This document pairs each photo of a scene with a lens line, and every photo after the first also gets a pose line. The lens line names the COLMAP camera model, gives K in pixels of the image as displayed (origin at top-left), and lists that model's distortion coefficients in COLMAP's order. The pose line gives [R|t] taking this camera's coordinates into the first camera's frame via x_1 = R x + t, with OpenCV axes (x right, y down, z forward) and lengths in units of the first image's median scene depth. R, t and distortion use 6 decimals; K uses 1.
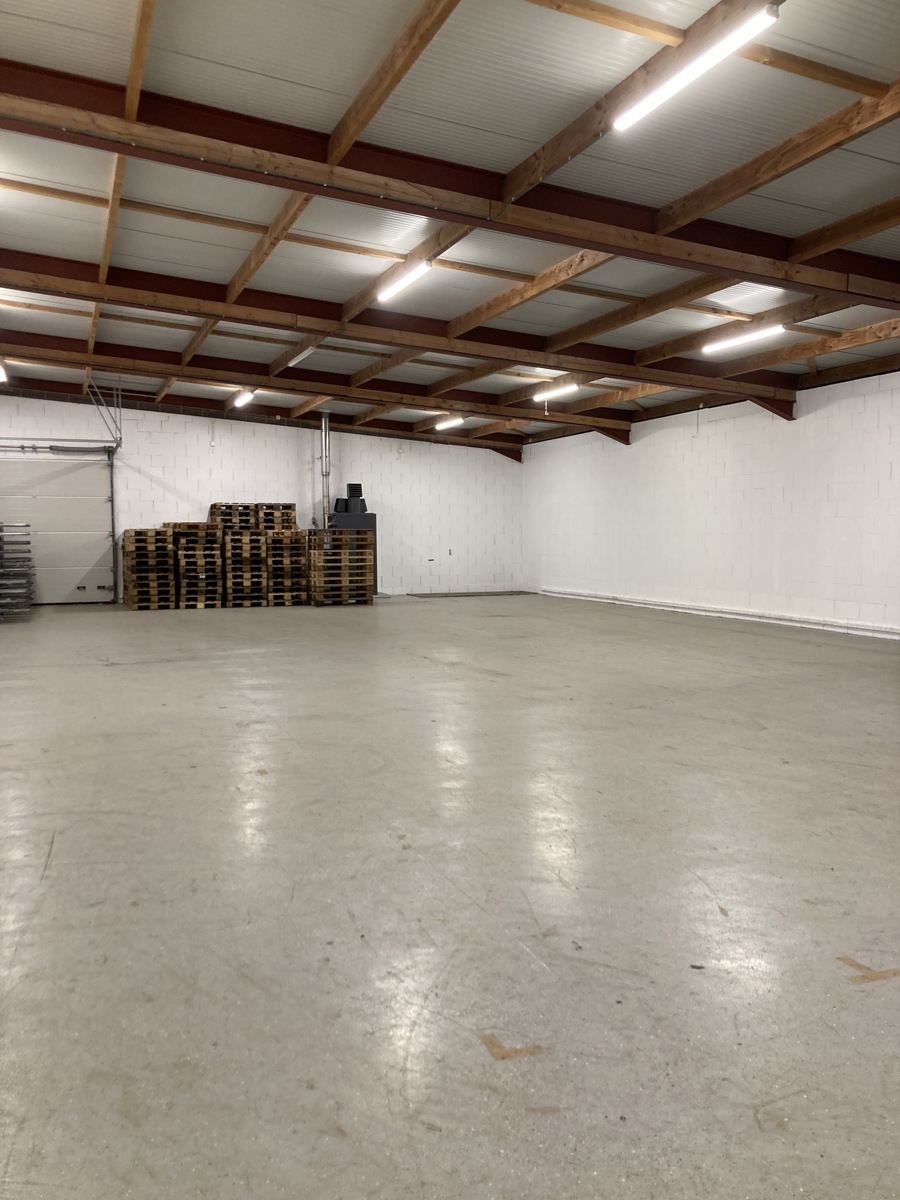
lens RADIAL K [[975.3, 0, 462.3], [0, 975.3, 599.1], [0, 0, 1]] dist [0.054216, -0.056345]
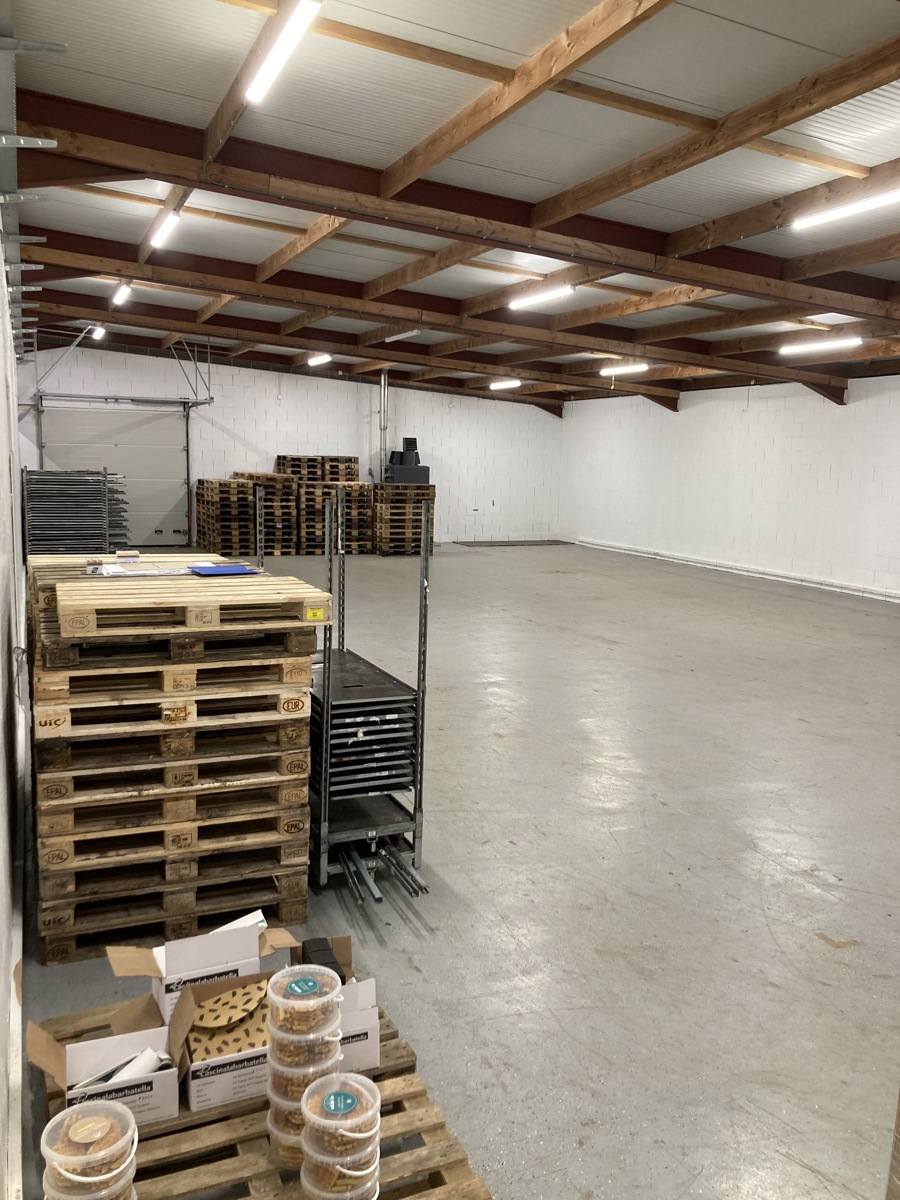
lens RADIAL K [[975.3, 0, 460.9], [0, 975.3, 600.5], [0, 0, 1]] dist [0.054216, -0.056345]
pose [[0.999326, 0.020892, 0.030182, -0.094778], [-0.023298, 0.996385, 0.081690, -0.033645], [-0.028366, -0.082339, 0.996201, -0.083978]]
